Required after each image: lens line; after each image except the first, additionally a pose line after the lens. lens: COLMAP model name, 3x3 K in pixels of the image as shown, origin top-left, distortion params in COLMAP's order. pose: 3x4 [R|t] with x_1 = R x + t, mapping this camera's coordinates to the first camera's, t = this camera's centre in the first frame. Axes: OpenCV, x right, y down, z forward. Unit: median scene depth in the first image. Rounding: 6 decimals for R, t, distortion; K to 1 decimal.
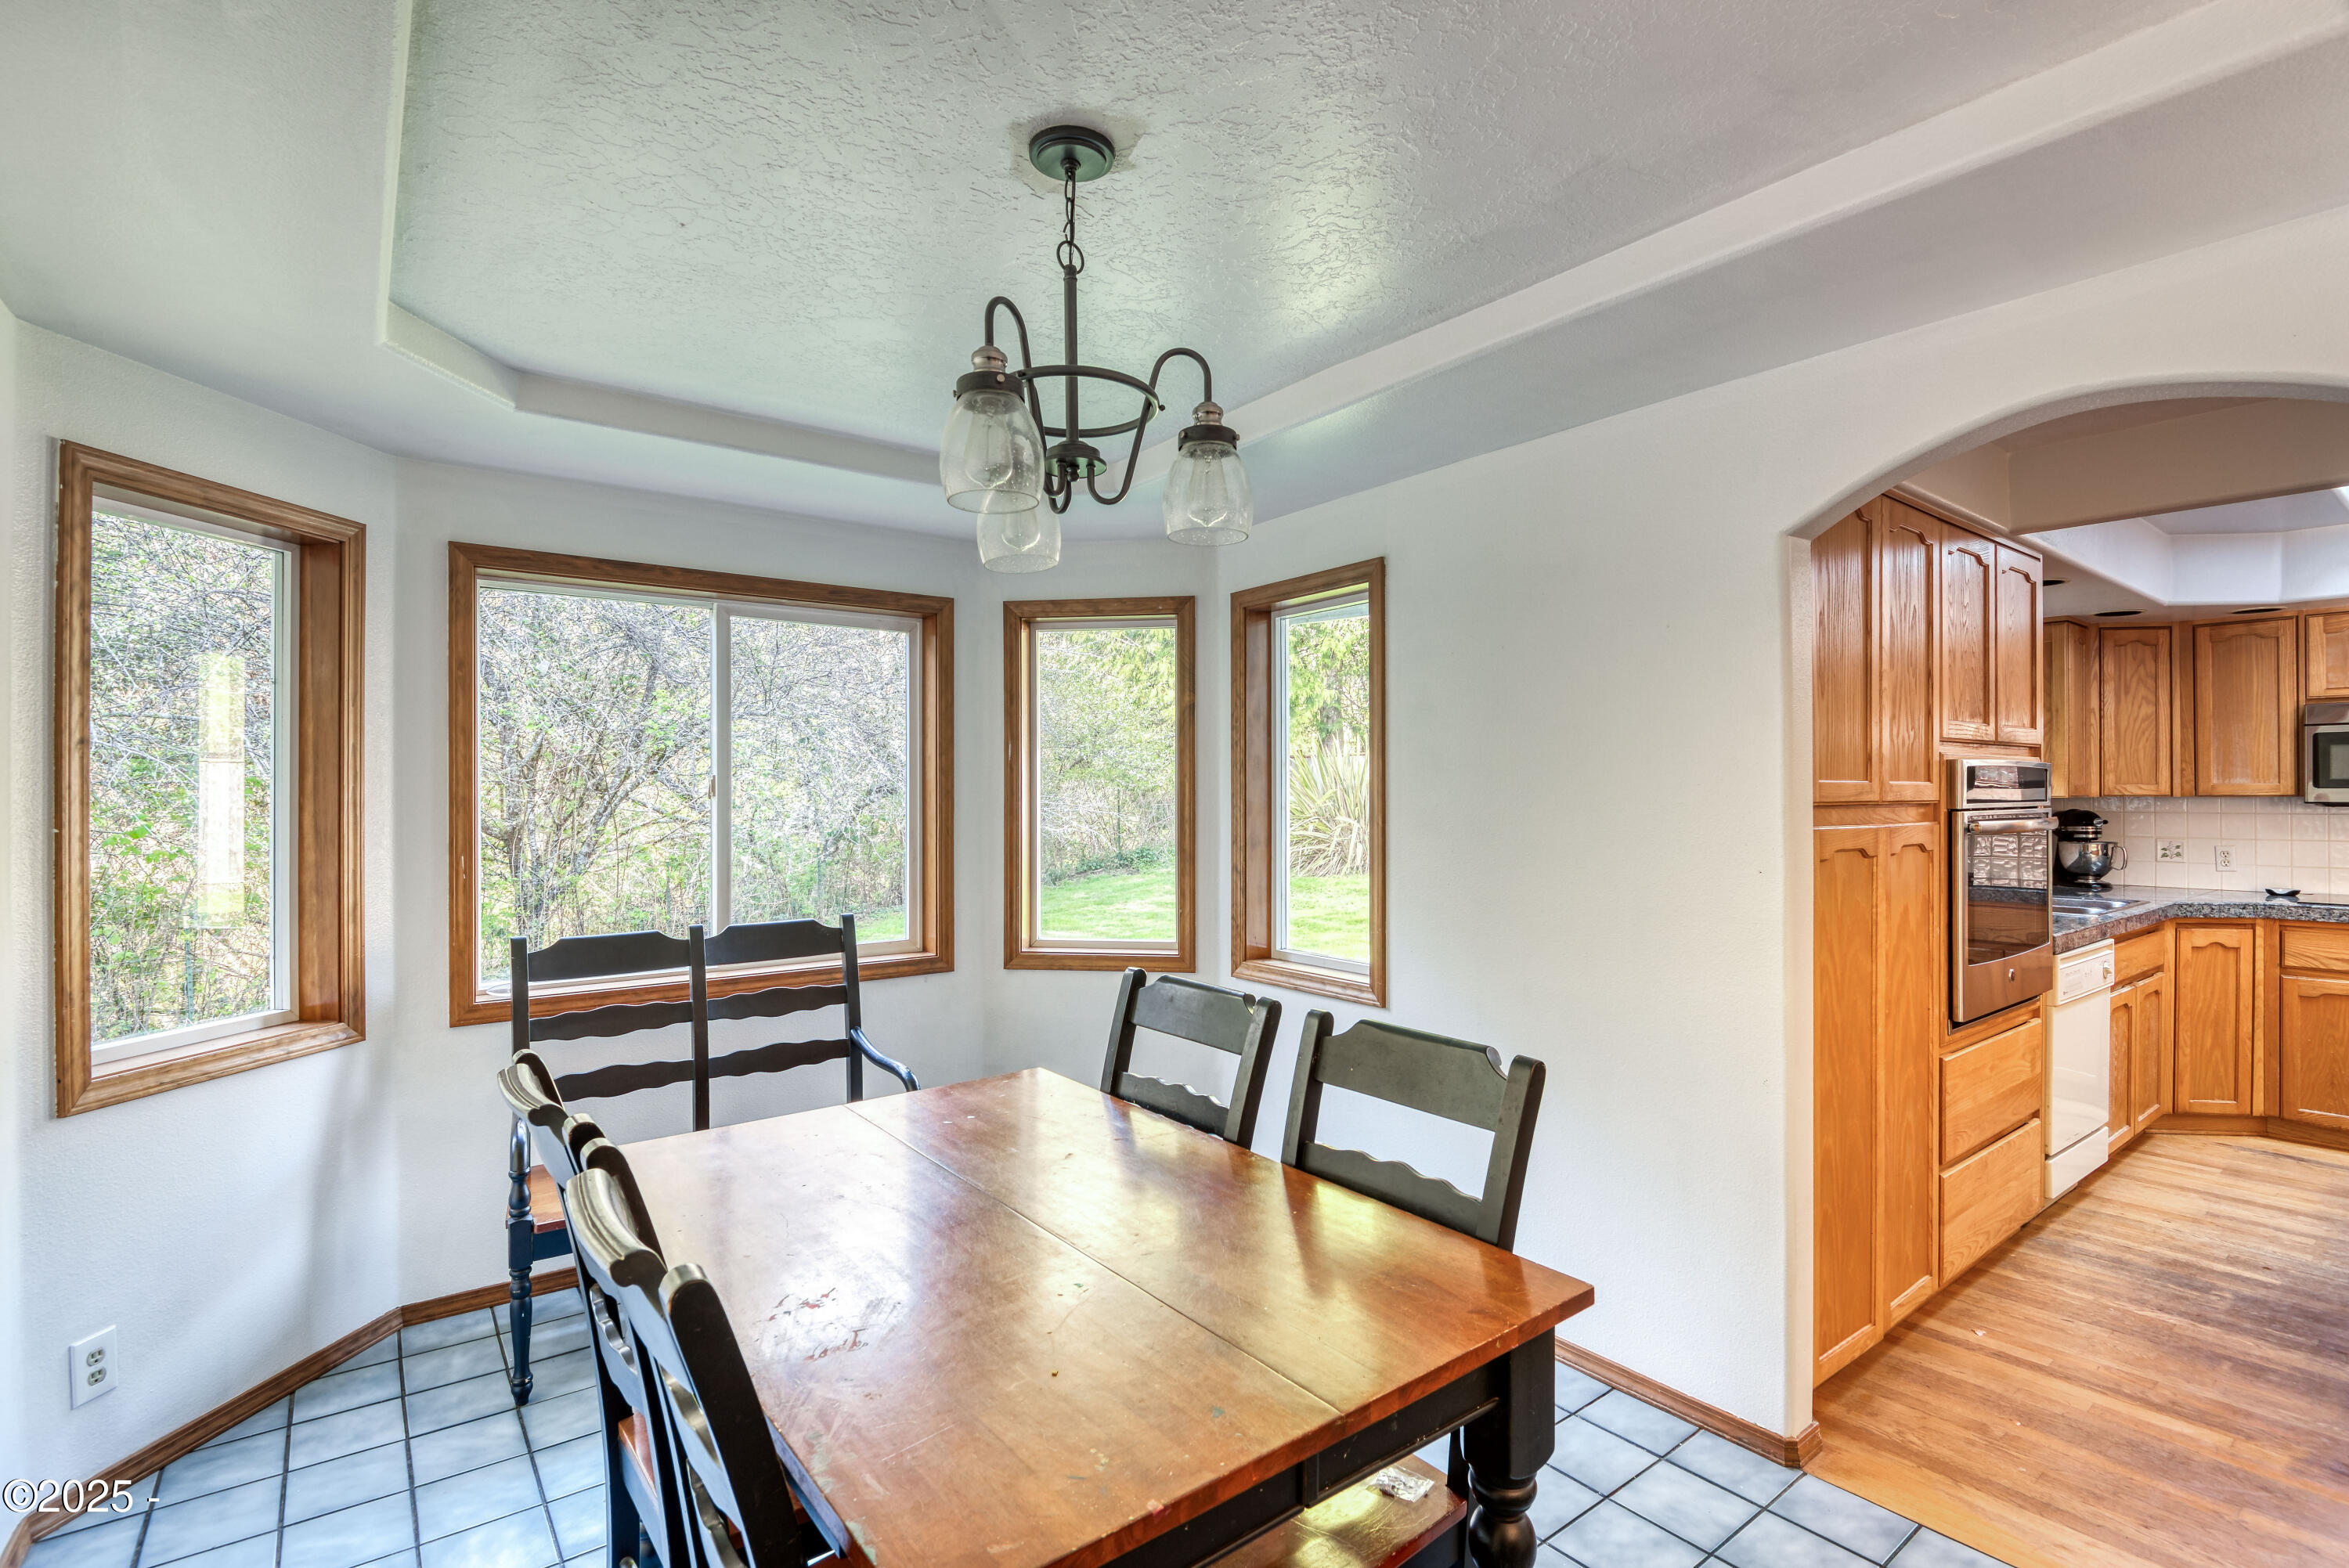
lens RADIAL K [[1091.4, 0, 1172.5], [0, 1091.4, 785.6], [0, 0, 1]] dist [-0.014241, -0.000543]
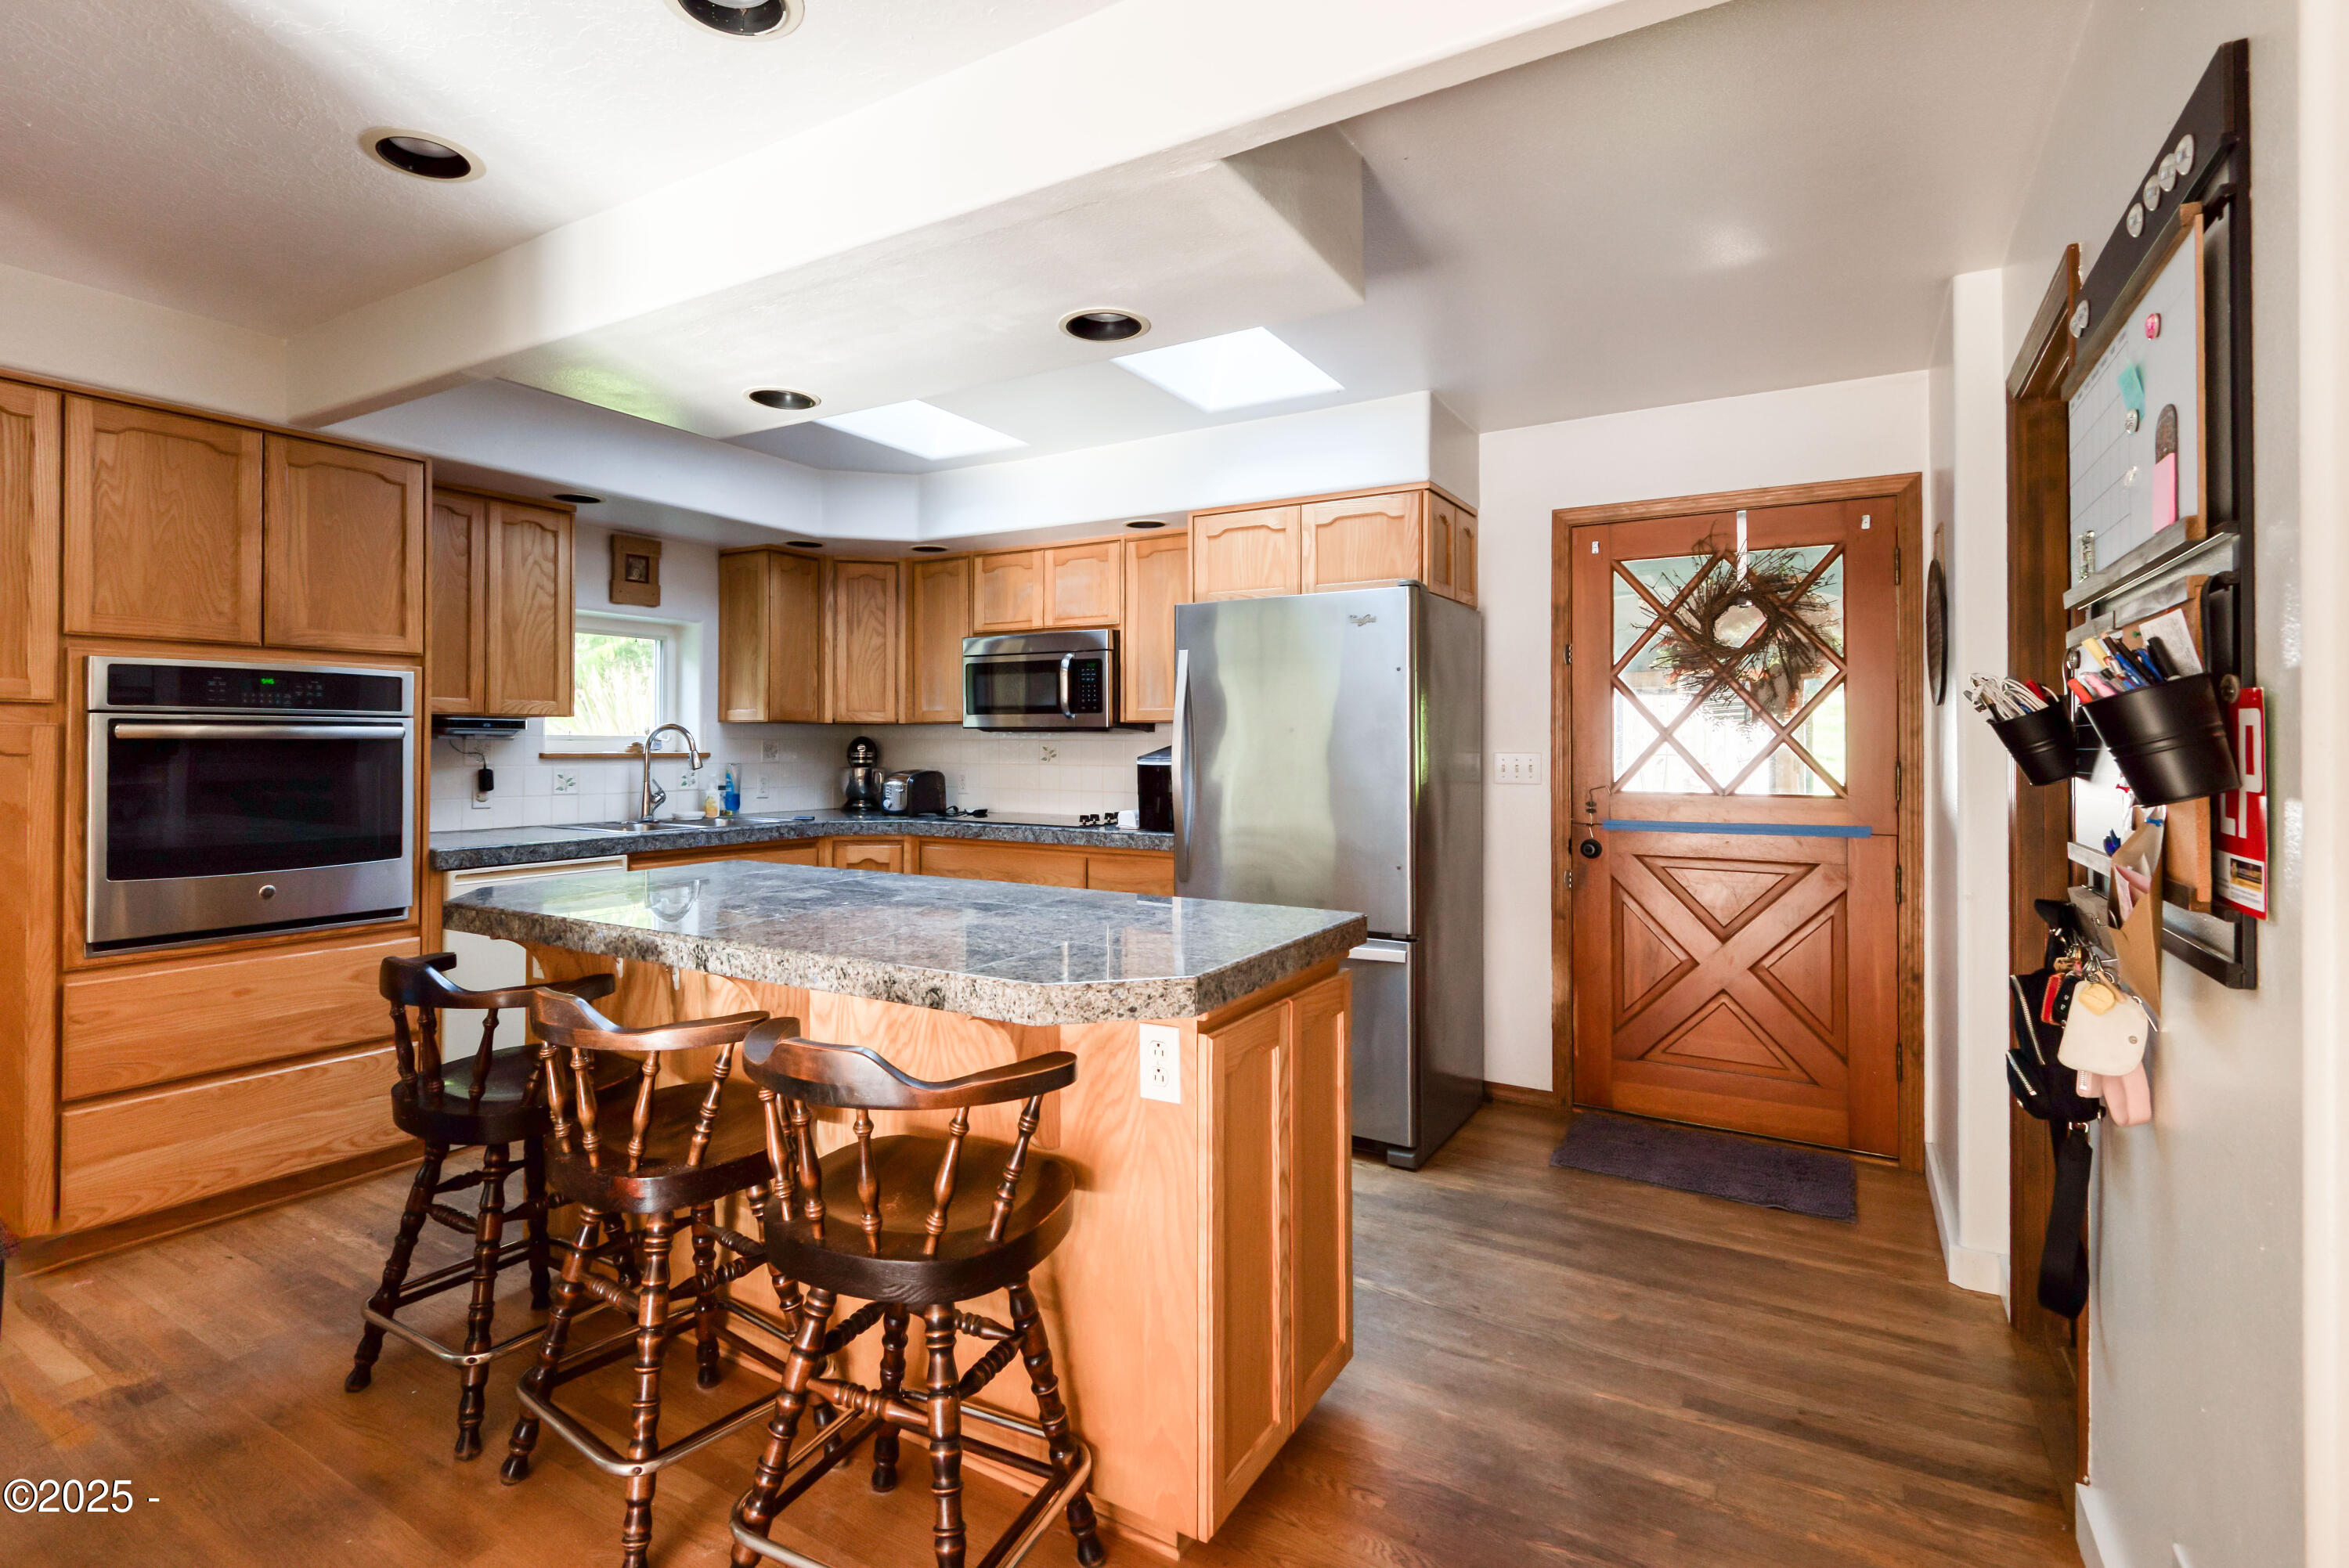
lens RADIAL K [[1113.3, 0, 1141.2], [0, 1113.3, 741.2], [0, 0, 1]] dist [-0.013306, -0.002631]
pose [[0.934848, 0.007208, 0.354975, 0.829759], [-0.006791, 0.999974, -0.002422, 0.030930], [-0.354983, -0.000146, 0.934873, -0.114481]]
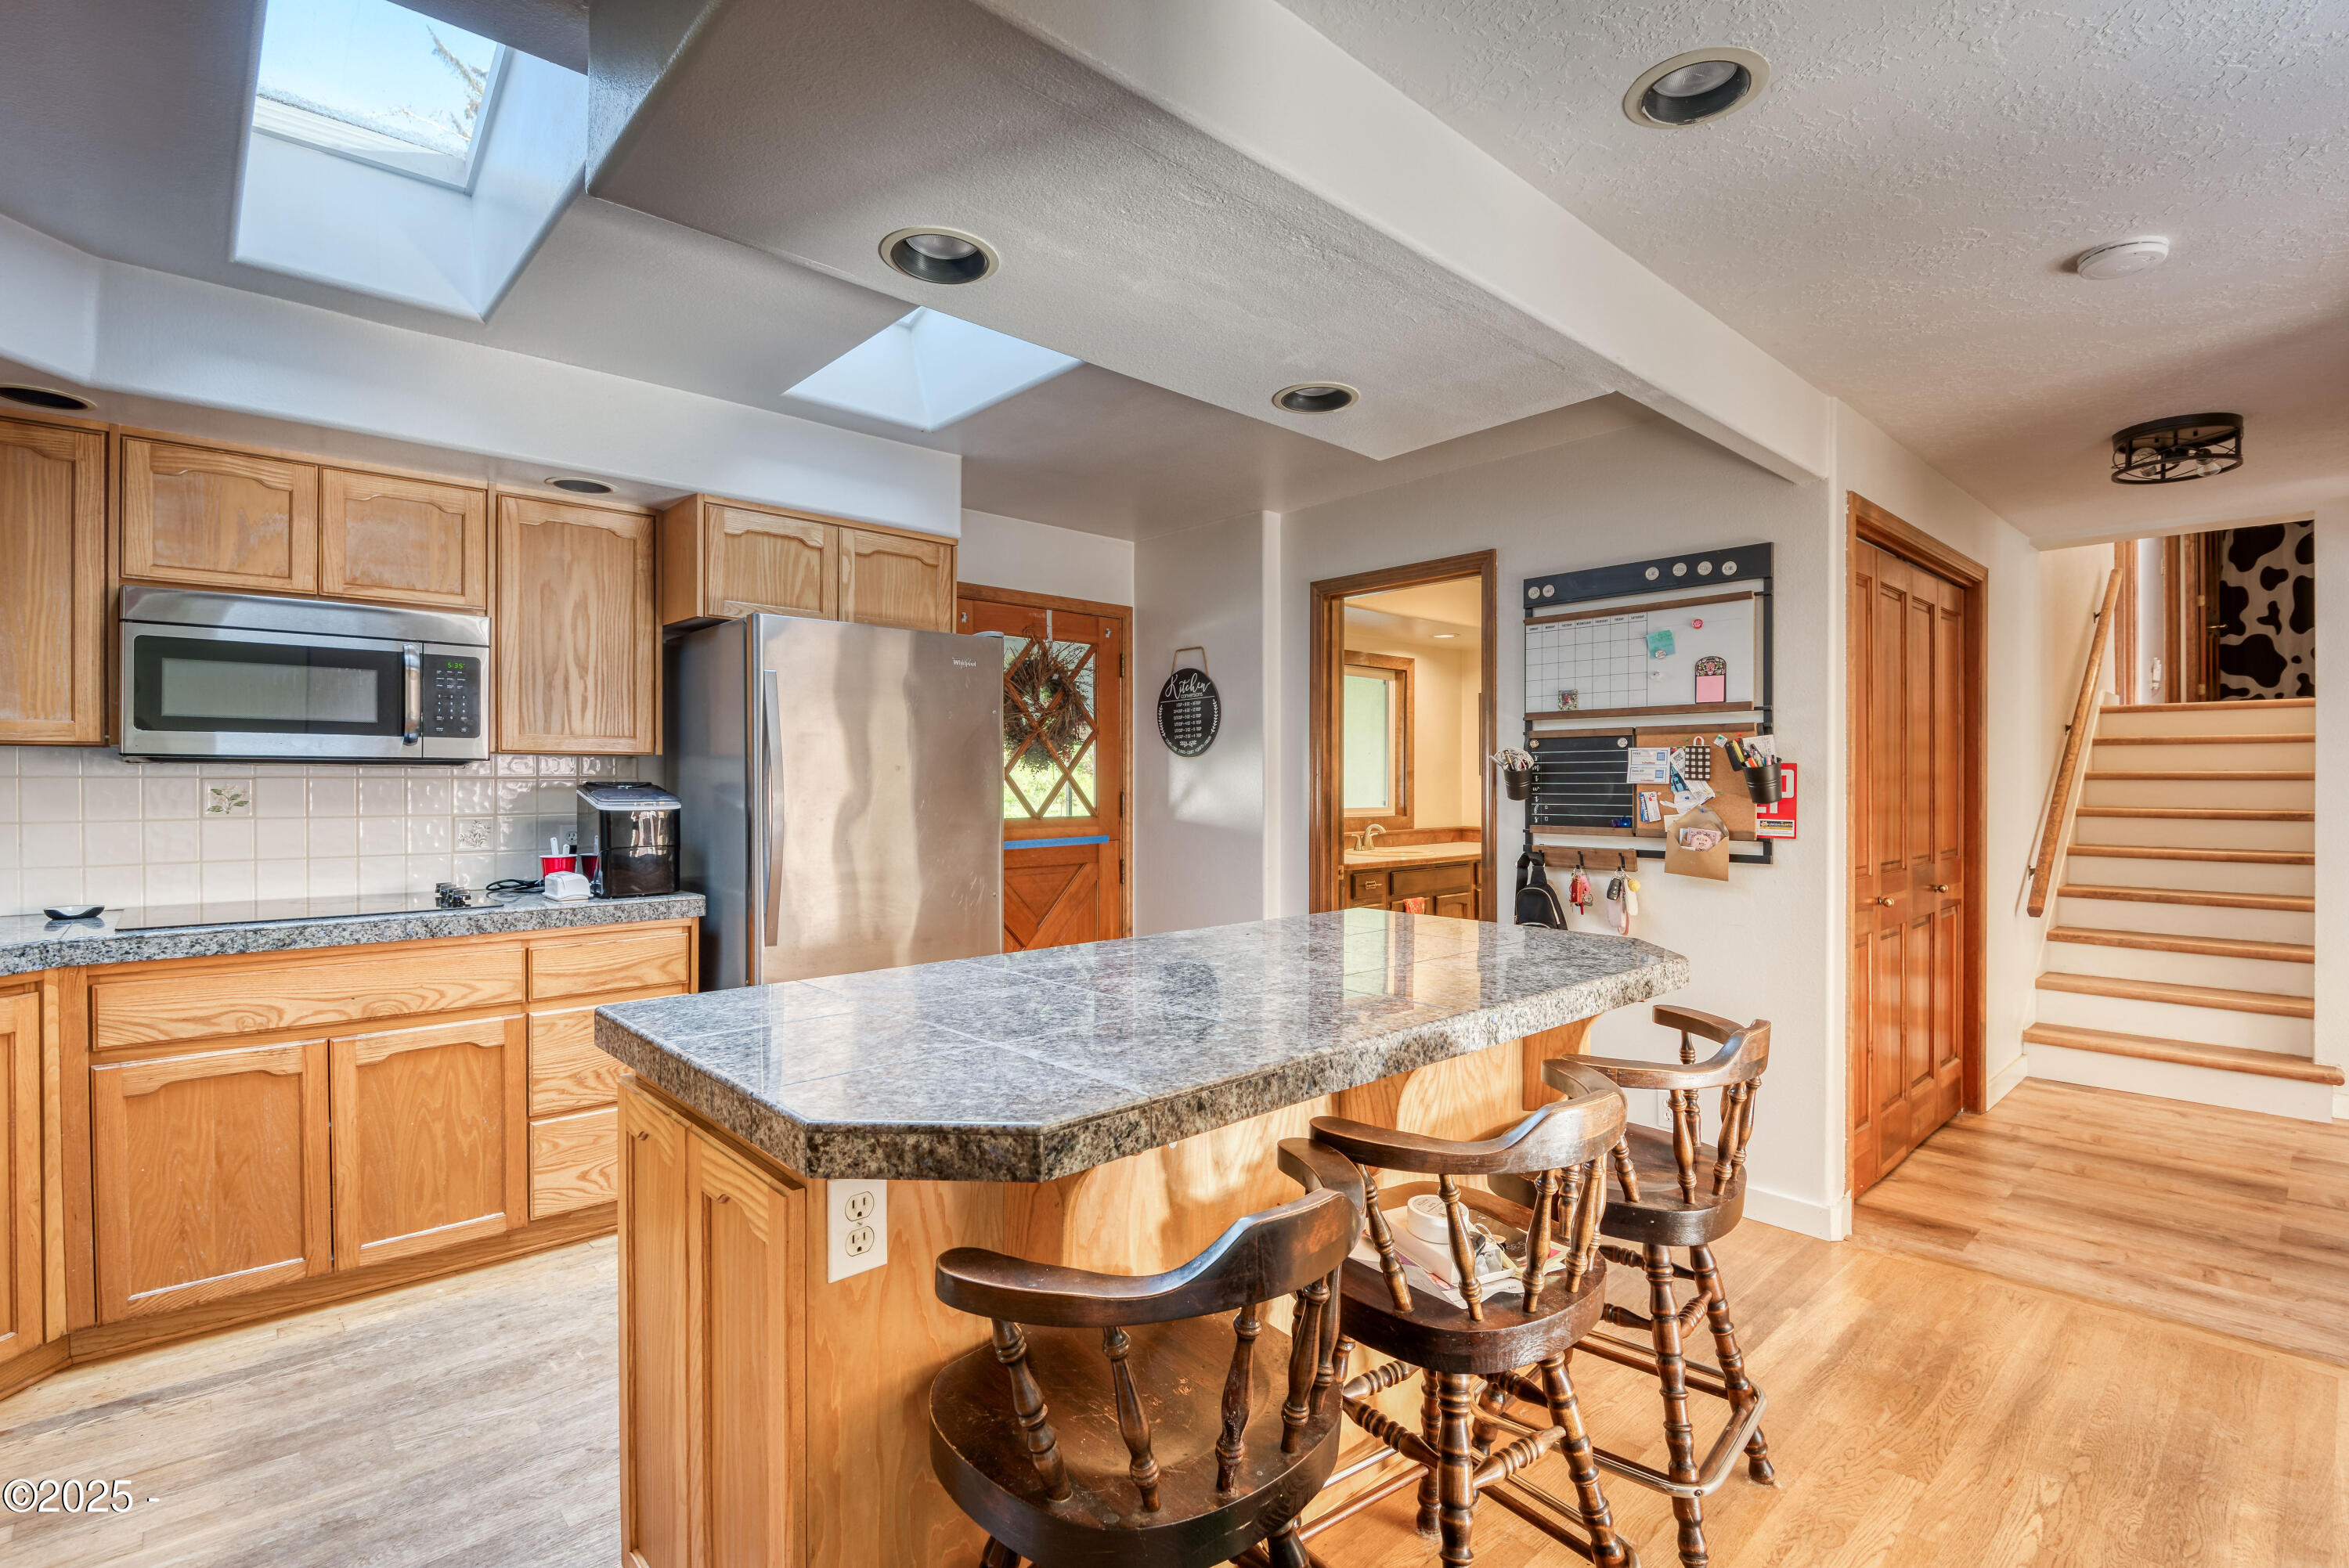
lens RADIAL K [[1091.4, 0, 1170.5], [0, 1091.4, 785.3], [0, 0, 1]] dist [-0.014241, -0.000543]
pose [[-0.091465, -0.002165, 0.995806, 0.429077], [-0.000932, 0.999997, 0.002089, 0.030497], [-0.995808, -0.000737, -0.091467, 0.493569]]
